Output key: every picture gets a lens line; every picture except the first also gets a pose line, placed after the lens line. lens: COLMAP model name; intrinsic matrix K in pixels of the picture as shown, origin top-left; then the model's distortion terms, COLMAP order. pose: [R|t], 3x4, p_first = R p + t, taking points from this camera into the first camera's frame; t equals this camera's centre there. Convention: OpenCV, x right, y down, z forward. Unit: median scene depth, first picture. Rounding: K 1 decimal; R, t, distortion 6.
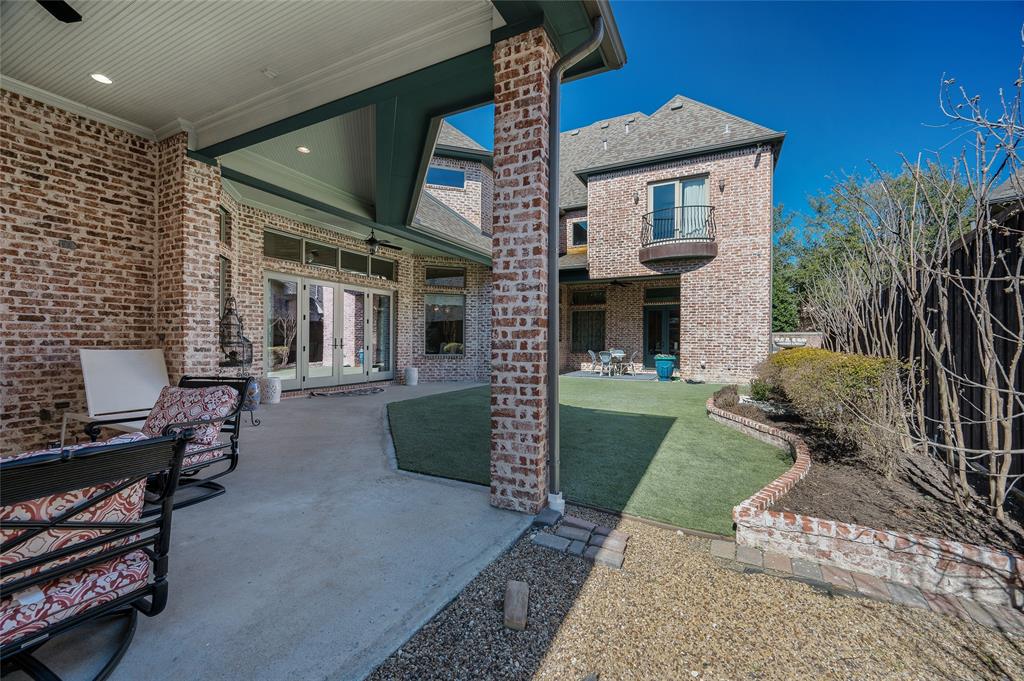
lens RADIAL K [[414.2, 0, 515.5], [0, 414.2, 340.3], [0, 0, 1]] dist [0.000503, 0.000030]
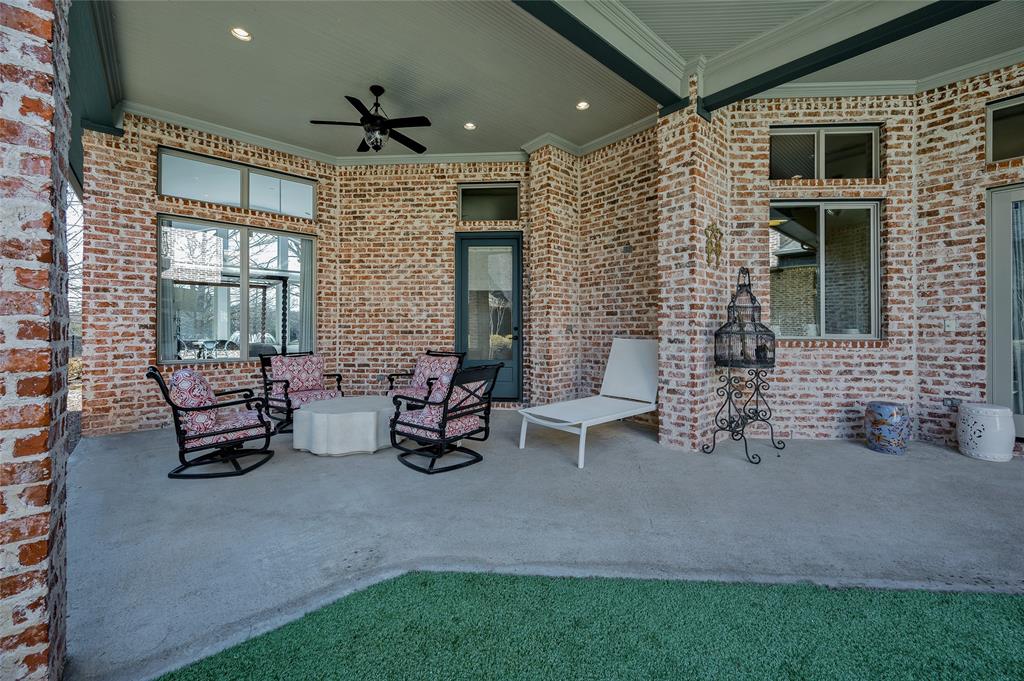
lens RADIAL K [[414.2, 0, 512.9], [0, 414.2, 329.5], [0, 0, 1]] dist [0.000503, 0.000030]
pose [[-0.380372, -0.009732, -0.924782, 0.119650], [-0.000796, 0.999948, -0.010195, 0.008657], [0.924833, -0.003141, -0.380360, 1.019873]]
